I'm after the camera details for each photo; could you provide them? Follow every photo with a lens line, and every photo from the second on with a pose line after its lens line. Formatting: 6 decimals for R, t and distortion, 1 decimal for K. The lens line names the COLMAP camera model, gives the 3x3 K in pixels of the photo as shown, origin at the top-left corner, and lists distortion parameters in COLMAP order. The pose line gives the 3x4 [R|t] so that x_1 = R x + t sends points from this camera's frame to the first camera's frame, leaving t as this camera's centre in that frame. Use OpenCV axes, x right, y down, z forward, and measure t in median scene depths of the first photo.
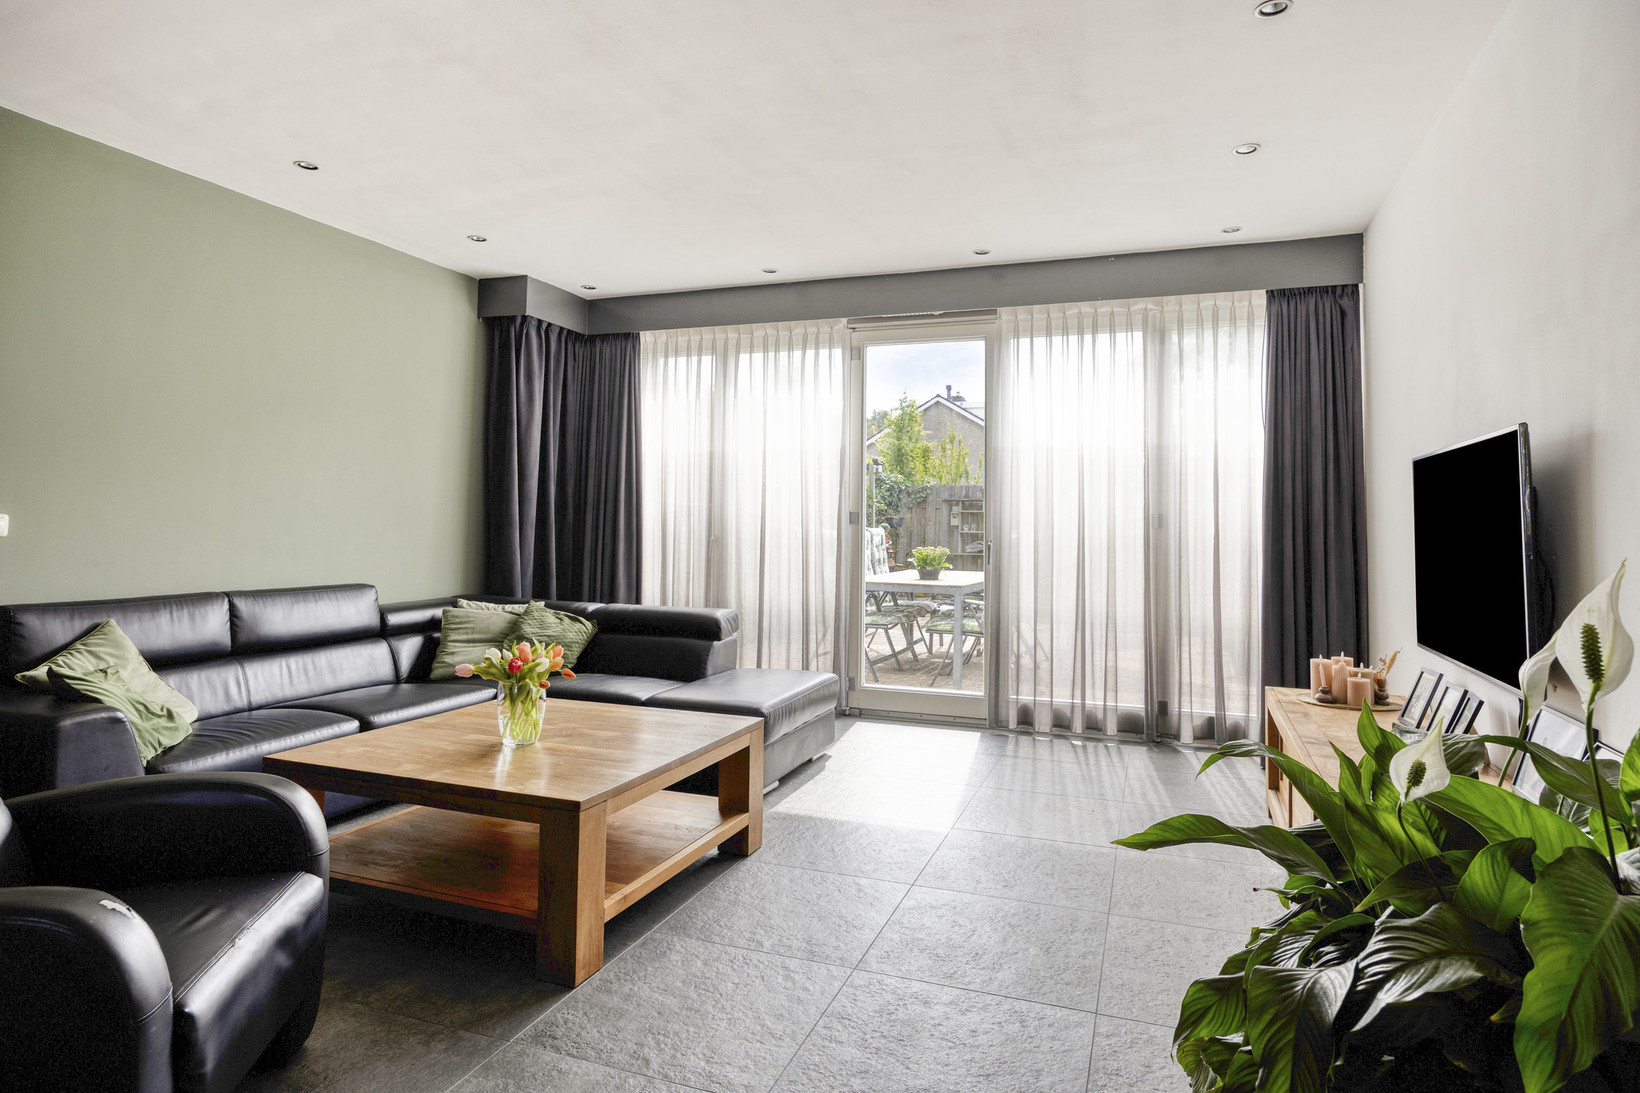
lens RADIAL K [[918.0, 0, 815.6], [0, 918.0, 484.6], [0, 0, 1]] dist [0.000056, -0.000223]
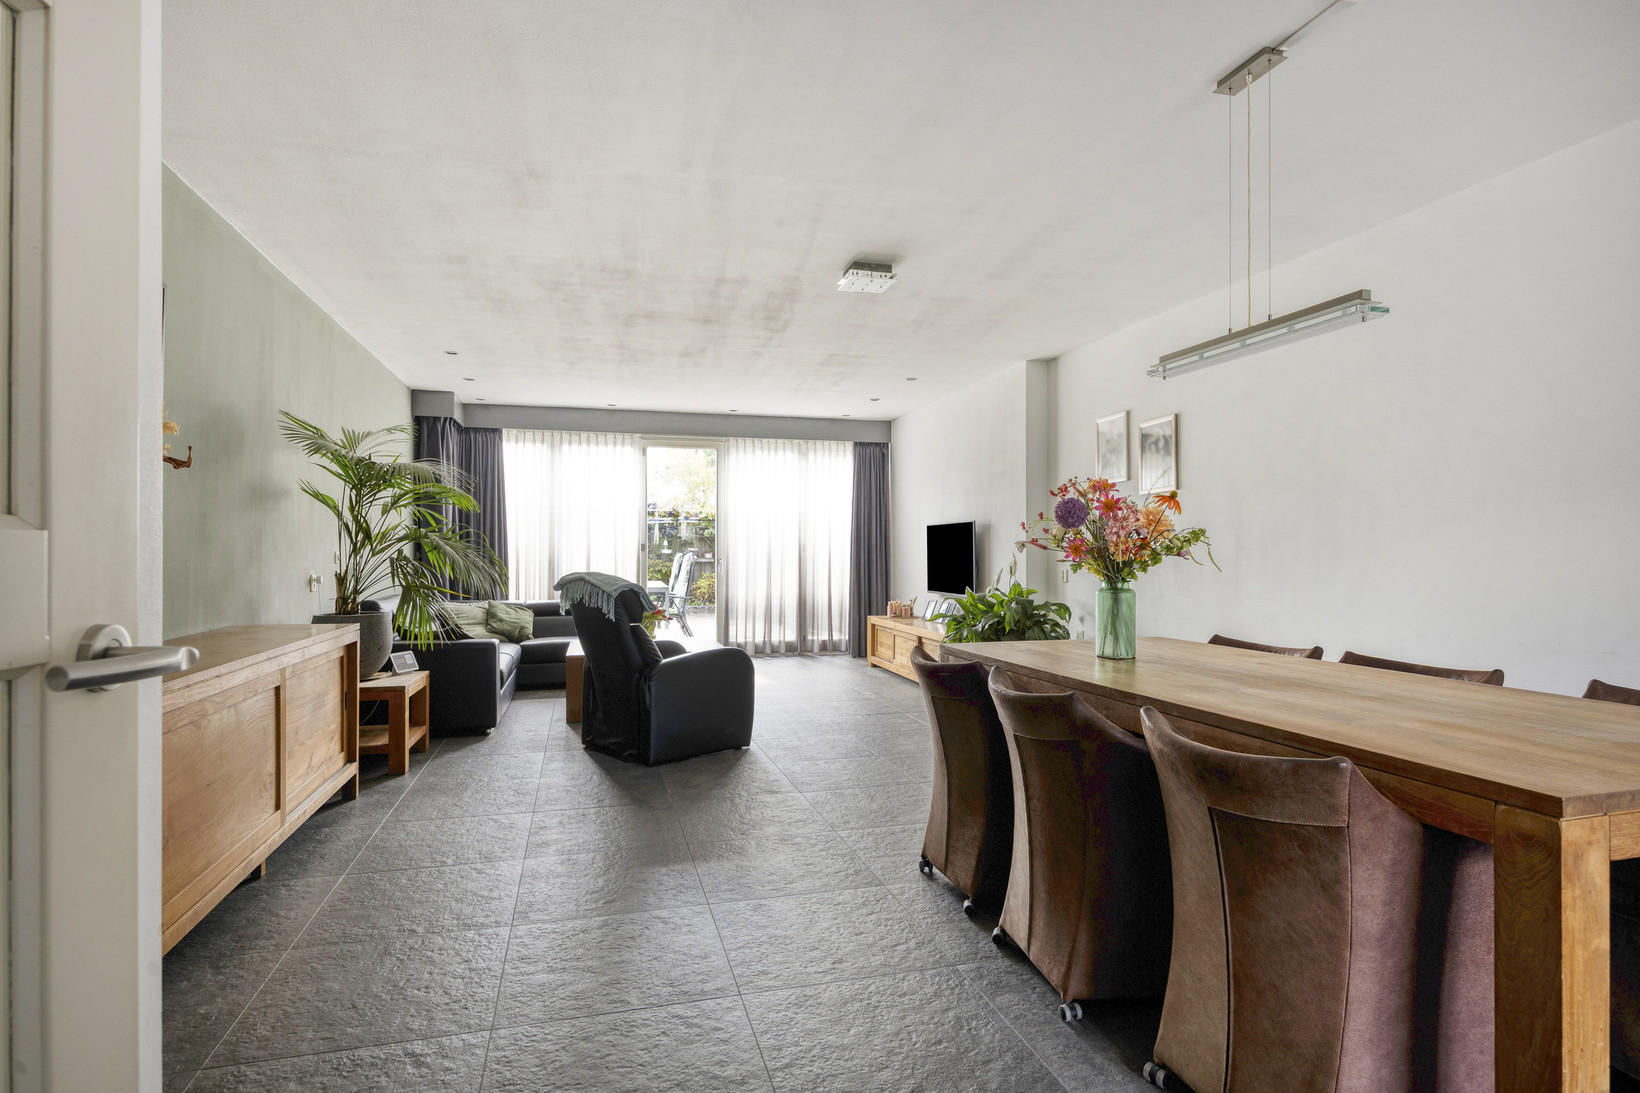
lens RADIAL K [[904.7, 0, 820.0], [0, 904.7, 546.5], [0, 0, 1]] dist [-0.000100, 0.000447]
pose [[0.815317, -0.011112, 0.578908, -0.759386], [-0.012977, 0.999214, 0.037457, -0.037685], [-0.578869, -0.038051, 0.814532, -0.658516]]
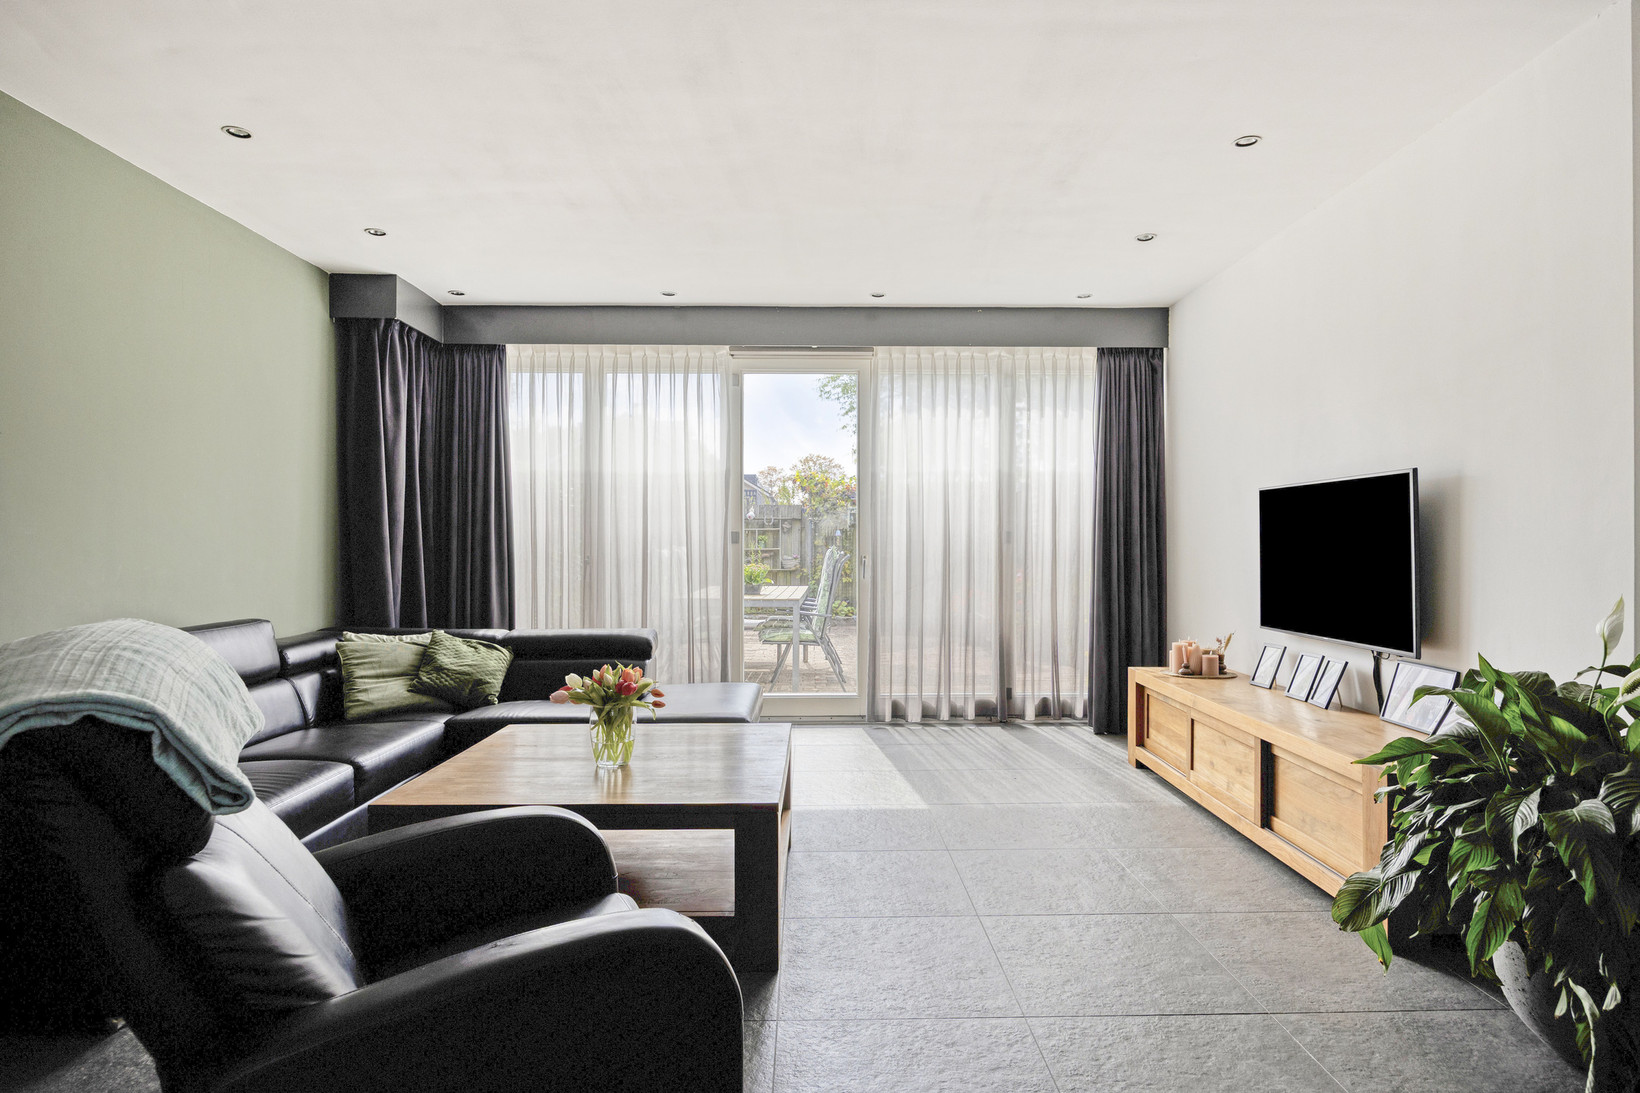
lens RADIAL K [[905.3, 0, 820.0], [0, 905.3, 546.5], [0, 0, 1]] dist [-0.000884, -0.000695]
pose [[0.931858, -0.014818, 0.362521, -0.274821], [-0.002727, 0.998851, 0.047839, -0.003714], [-0.362813, -0.045568, 0.930747, 0.000728]]
